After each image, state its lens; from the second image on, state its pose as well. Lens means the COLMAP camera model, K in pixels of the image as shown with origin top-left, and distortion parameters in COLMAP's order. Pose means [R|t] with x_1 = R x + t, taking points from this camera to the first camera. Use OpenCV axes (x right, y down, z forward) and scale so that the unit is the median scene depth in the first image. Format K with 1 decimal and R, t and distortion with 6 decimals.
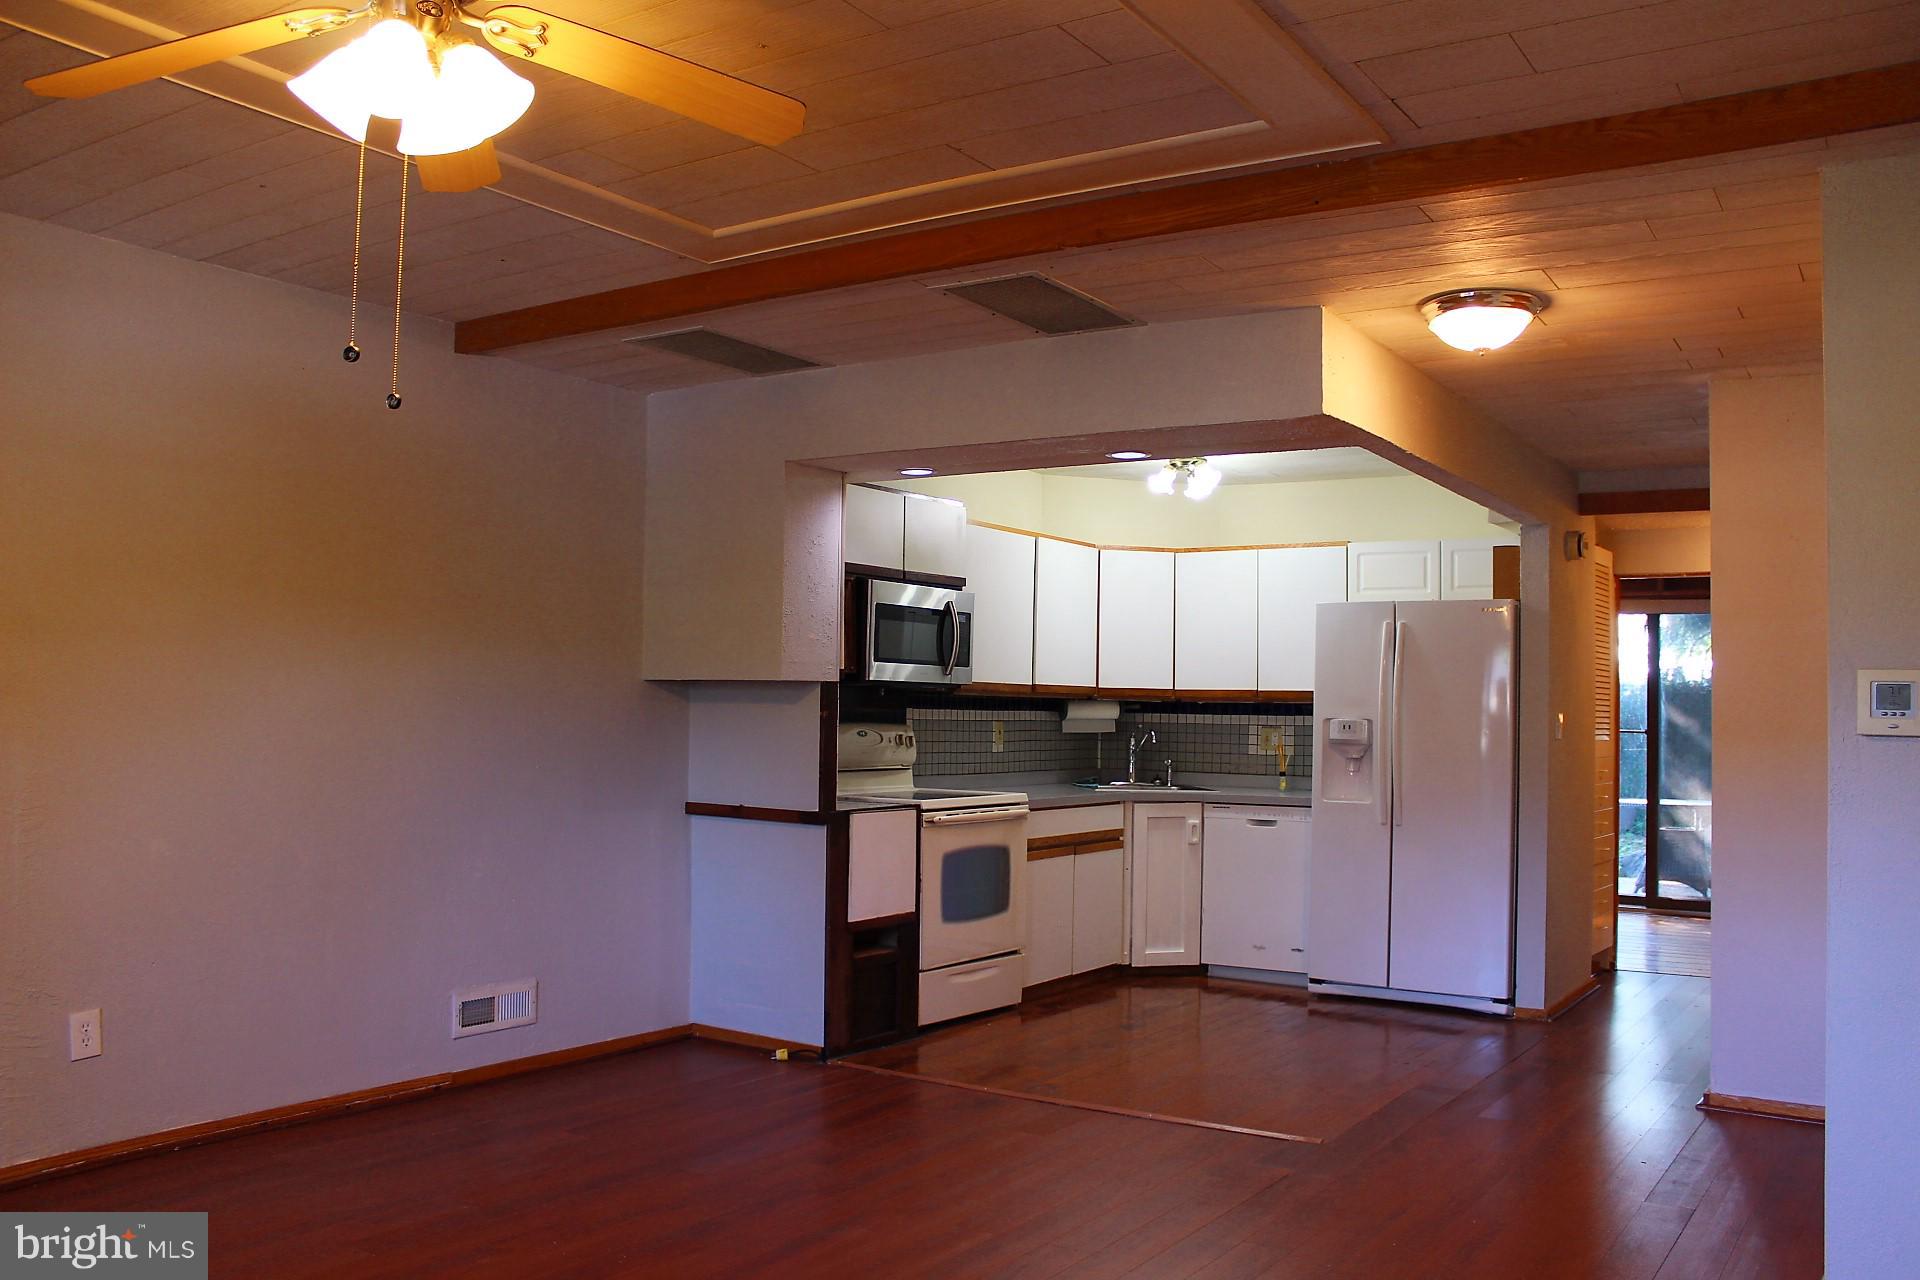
lens RADIAL K [[1599.8, 0, 960.0], [0, 1599.8, 640.0], [0, 0, 1]] dist [-0.167697, 0.112897]
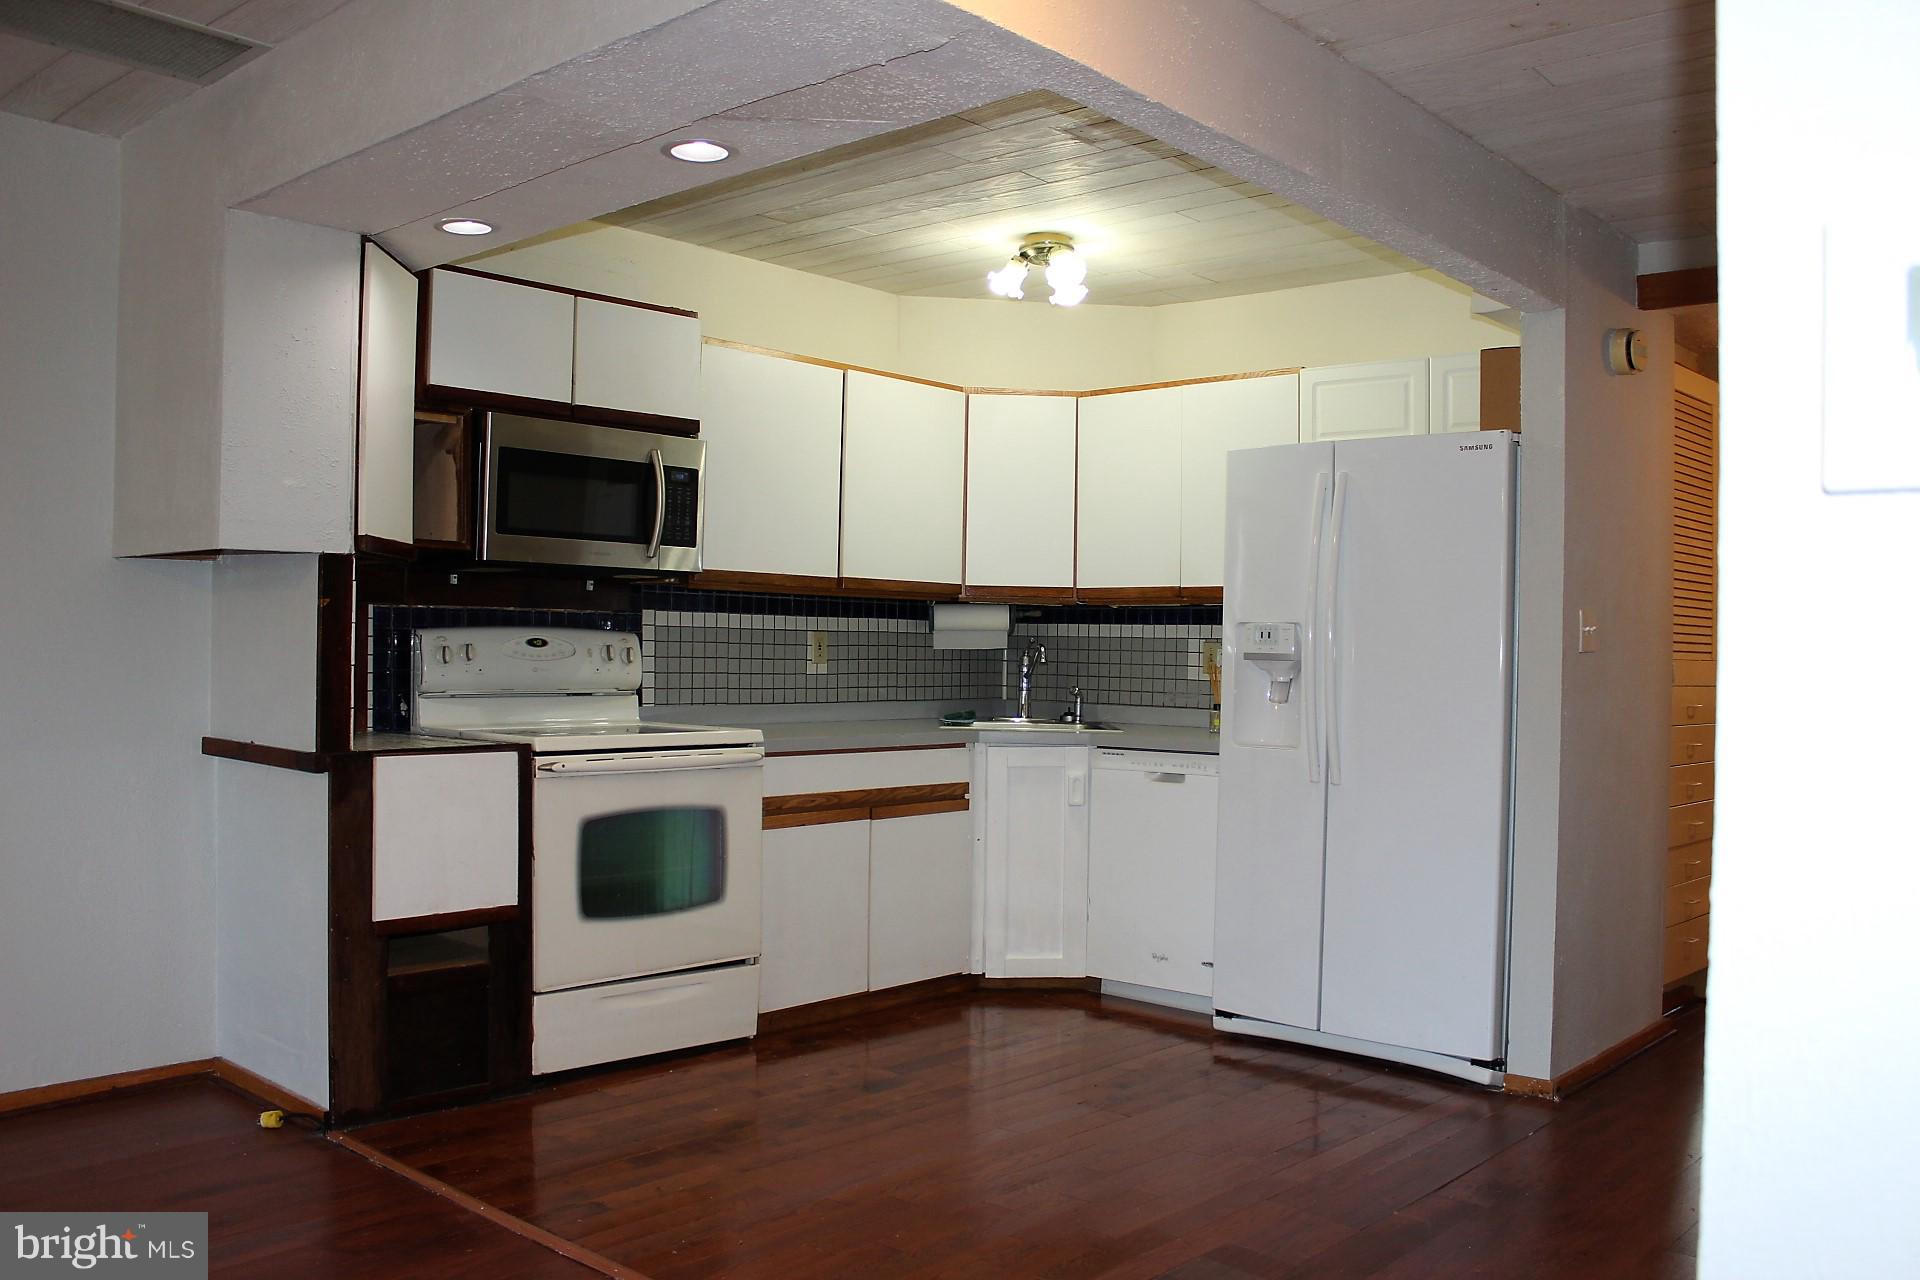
lens RADIAL K [[1599.8, 0, 960.0], [0, 1599.8, 640.0], [0, 0, 1]] dist [-0.167697, 0.112897]
pose [[0.990344, -0.001781, -0.138618, 0.211436], [0.006818, 0.999333, 0.035871, 0.032765], [0.138462, -0.036469, 0.989696, 0.328769]]
